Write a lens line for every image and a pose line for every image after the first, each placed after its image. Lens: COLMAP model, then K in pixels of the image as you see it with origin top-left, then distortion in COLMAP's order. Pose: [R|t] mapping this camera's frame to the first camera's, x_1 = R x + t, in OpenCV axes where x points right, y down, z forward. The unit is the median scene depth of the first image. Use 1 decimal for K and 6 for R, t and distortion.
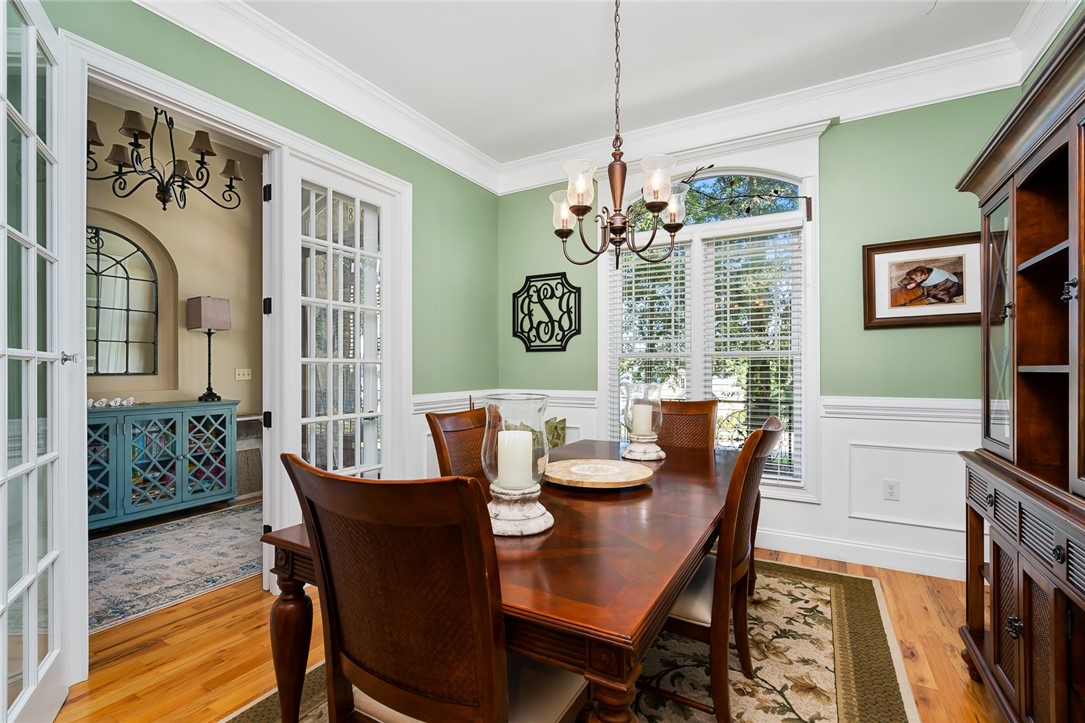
lens RADIAL K [[490.8, 0, 542.4], [0, 490.8, 364.9], [0, 0, 1]] dist [0.000959, -0.000145]
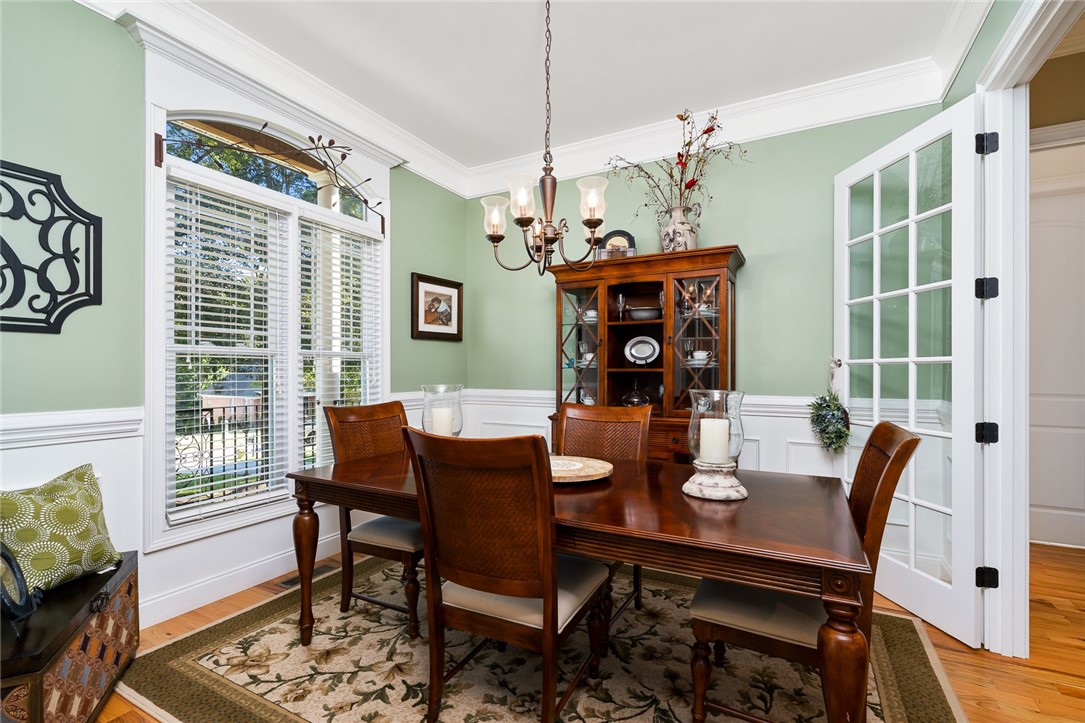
lens RADIAL K [[490.8, 0, 542.7], [0, 490.8, 368.3], [0, 0, 1]] dist [0.000959, -0.000145]
pose [[-0.024562, 0.002162, 0.999696, -0.469209], [-0.010311, 0.999944, -0.002416, 0.003484], [-0.999645, -0.010367, -0.024538, 0.522565]]
